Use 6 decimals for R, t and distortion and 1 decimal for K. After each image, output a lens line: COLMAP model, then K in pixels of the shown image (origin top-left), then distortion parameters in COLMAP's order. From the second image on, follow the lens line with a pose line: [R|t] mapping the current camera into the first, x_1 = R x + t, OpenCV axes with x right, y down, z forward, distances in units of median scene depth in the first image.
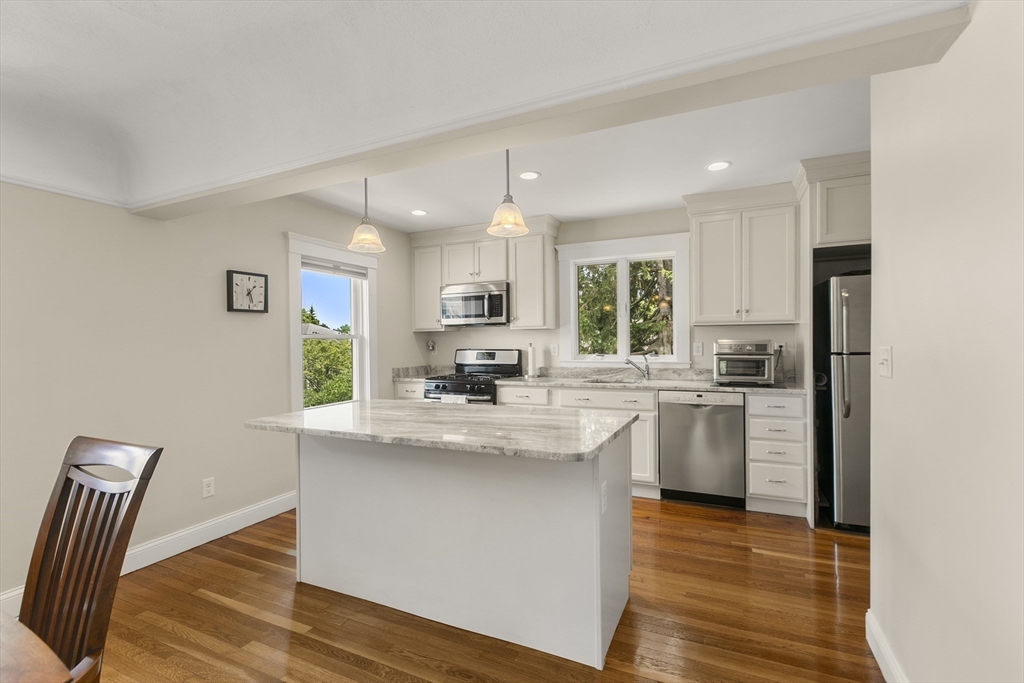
lens RADIAL K [[459.4, 0, 513.4], [0, 459.4, 344.1], [0, 0, 1]] dist [0.001013, -0.001152]
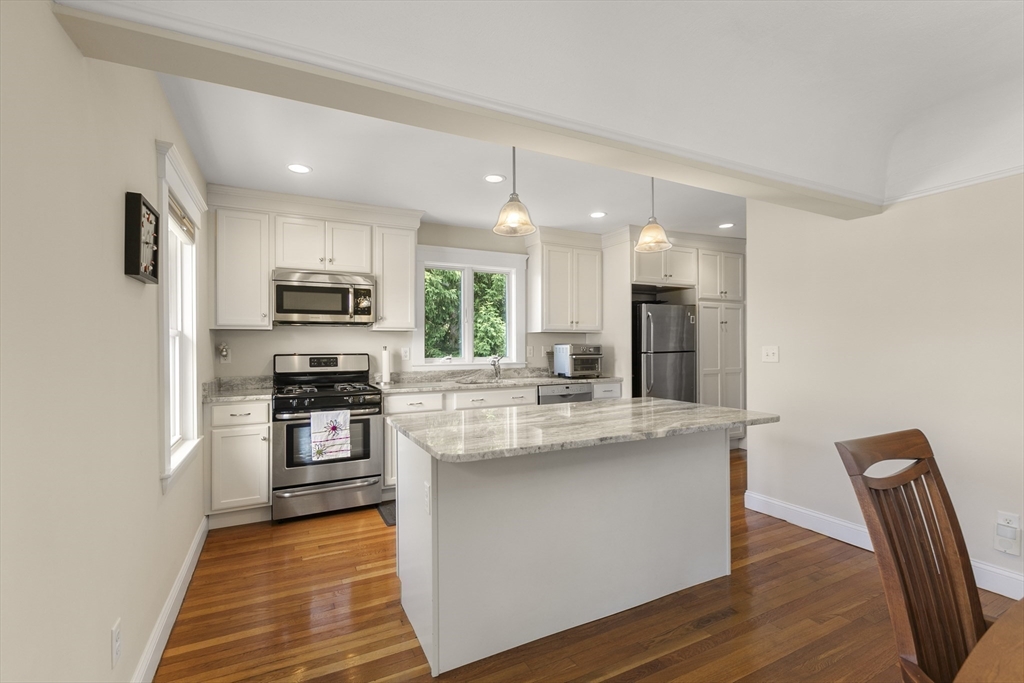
lens RADIAL K [[459.4, 0, 511.9], [0, 459.4, 344.5], [0, 0, 1]] dist [0.001013, -0.001152]
pose [[0.618490, 0.009304, 0.785737, -0.640258], [0.004444, 0.999872, -0.015337, 0.011429], [-0.785780, 0.012978, 0.618370, 0.309923]]
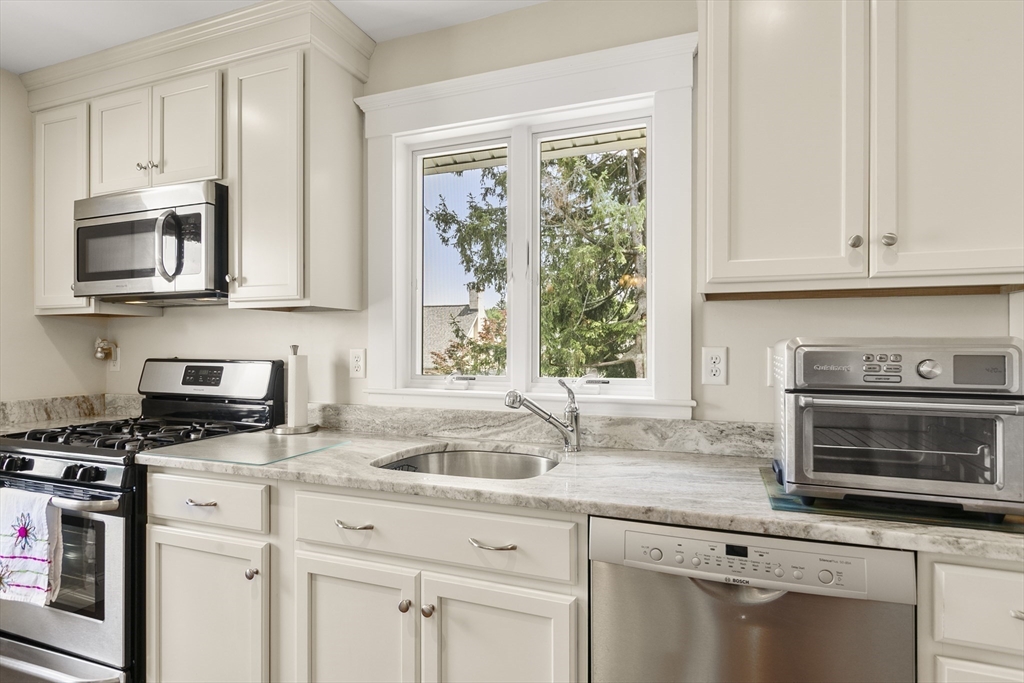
lens RADIAL K [[533.7, 0, 514.9], [0, 533.7, 344.6], [0, 0, 1]] dist [0.000932, -0.001784]
pose [[0.997090, 0.011094, 0.075423, 0.237468], [-0.010328, 0.999891, -0.010528, 0.000462], [-0.075532, 0.009718, 0.997096, 0.656940]]
